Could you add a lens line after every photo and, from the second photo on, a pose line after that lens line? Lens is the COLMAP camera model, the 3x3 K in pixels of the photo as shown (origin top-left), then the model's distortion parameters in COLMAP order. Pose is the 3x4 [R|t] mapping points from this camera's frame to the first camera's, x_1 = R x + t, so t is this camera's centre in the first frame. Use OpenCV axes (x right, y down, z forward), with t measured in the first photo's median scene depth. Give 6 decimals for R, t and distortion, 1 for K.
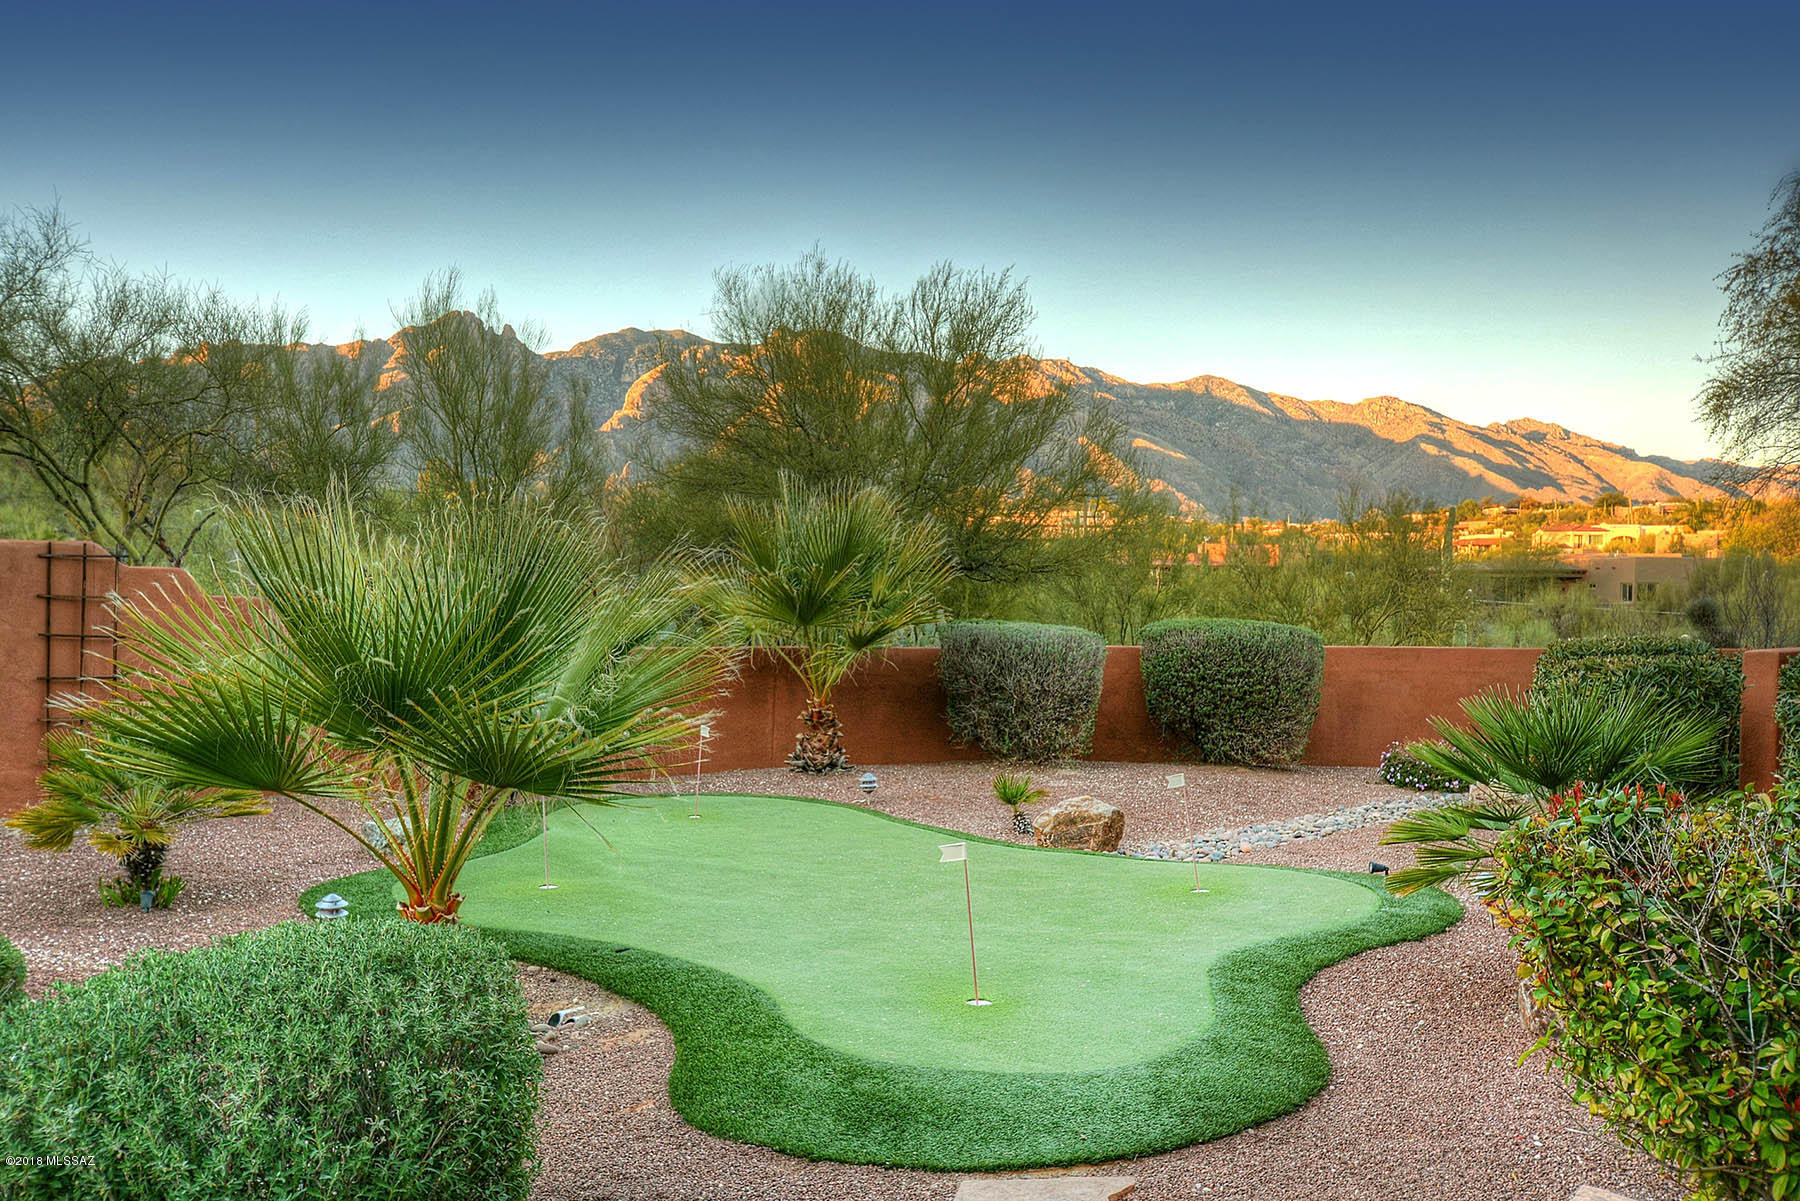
lens RADIAL K [[1664.8, 0, 900.0], [0, 1664.8, 600.5], [0, 0, 1]] dist [0.005034, 0.000316]
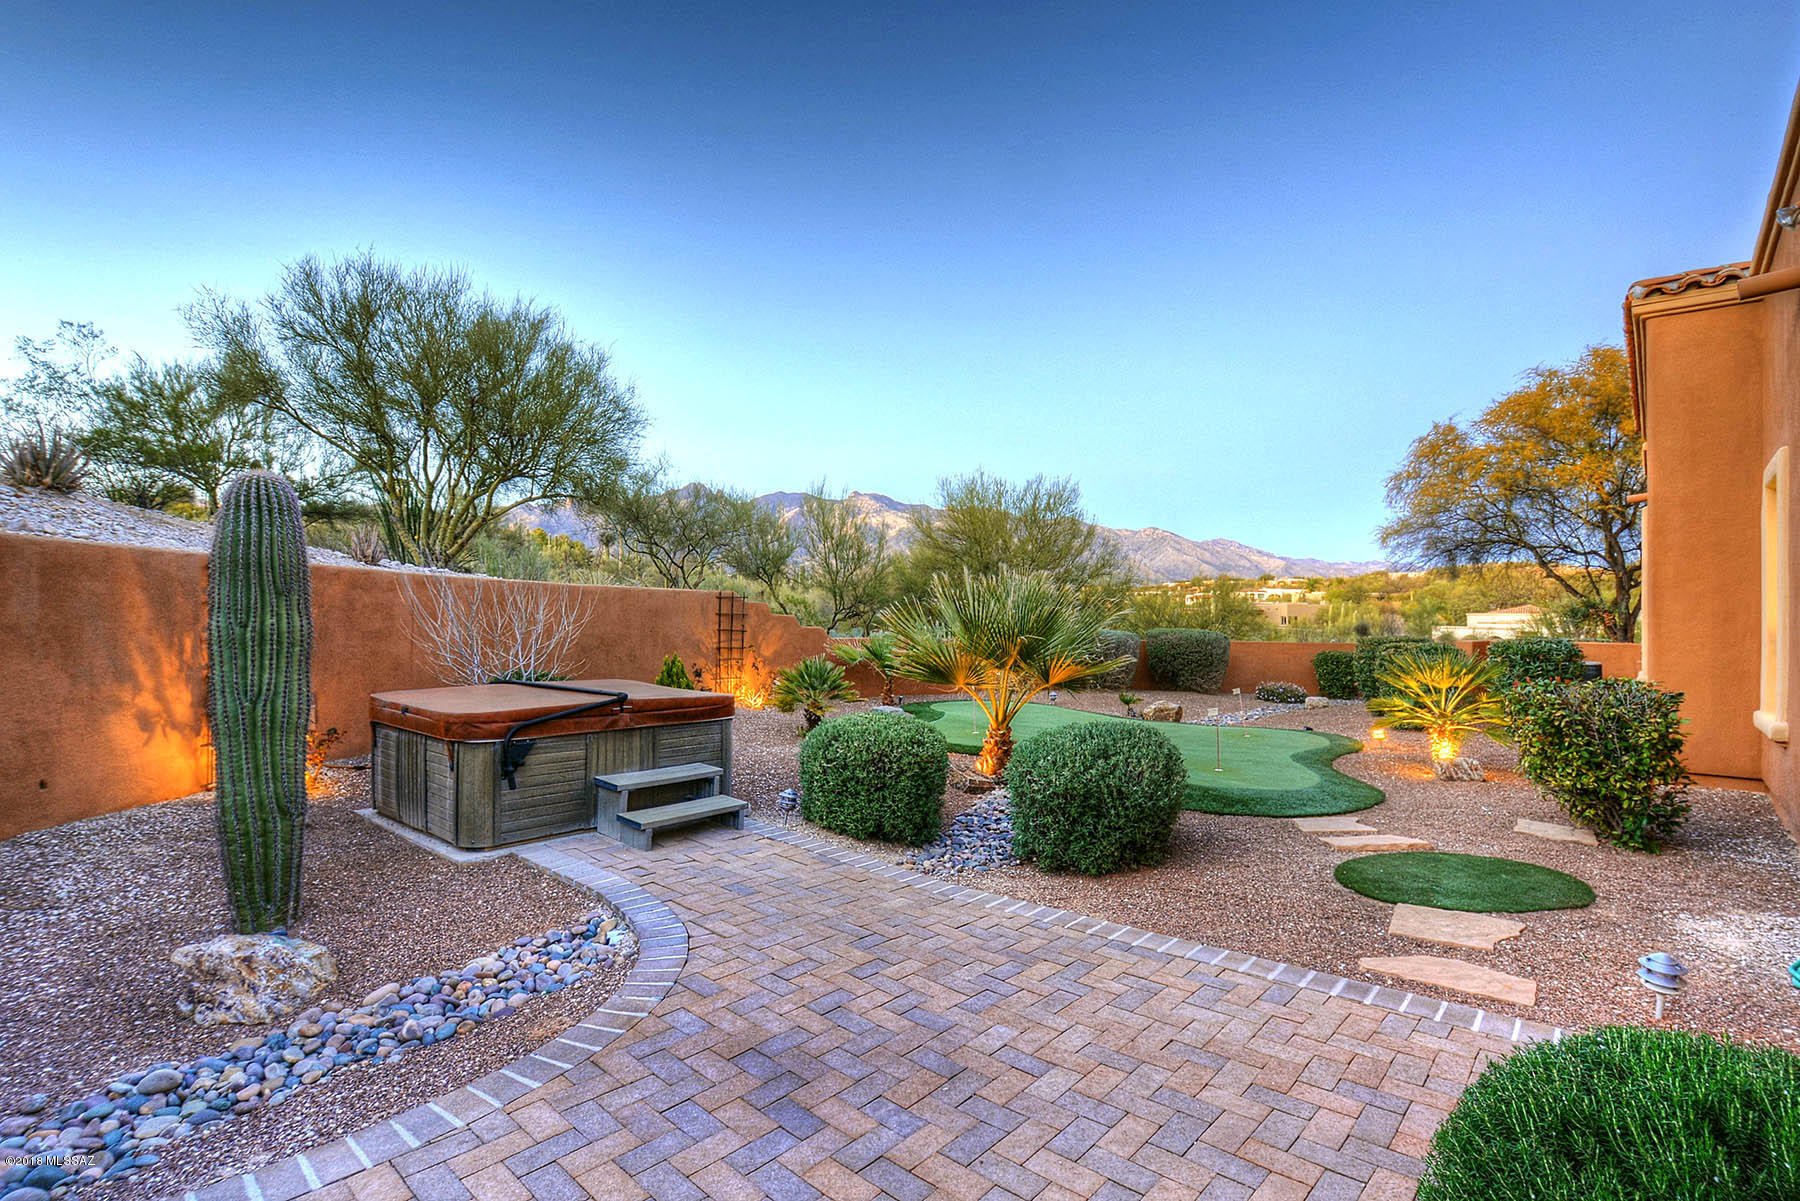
lens RADIAL K [[801.4, 0, 898.6], [0, 801.4, 619.7], [0, 0, 1]] dist [-0.000515, -0.000159]
pose [[0.999925, 0.009905, -0.007200, -0.165422], [-0.009921, 0.999948, -0.002228, 0.003994], [0.007177, 0.002300, 0.999972, -0.103943]]
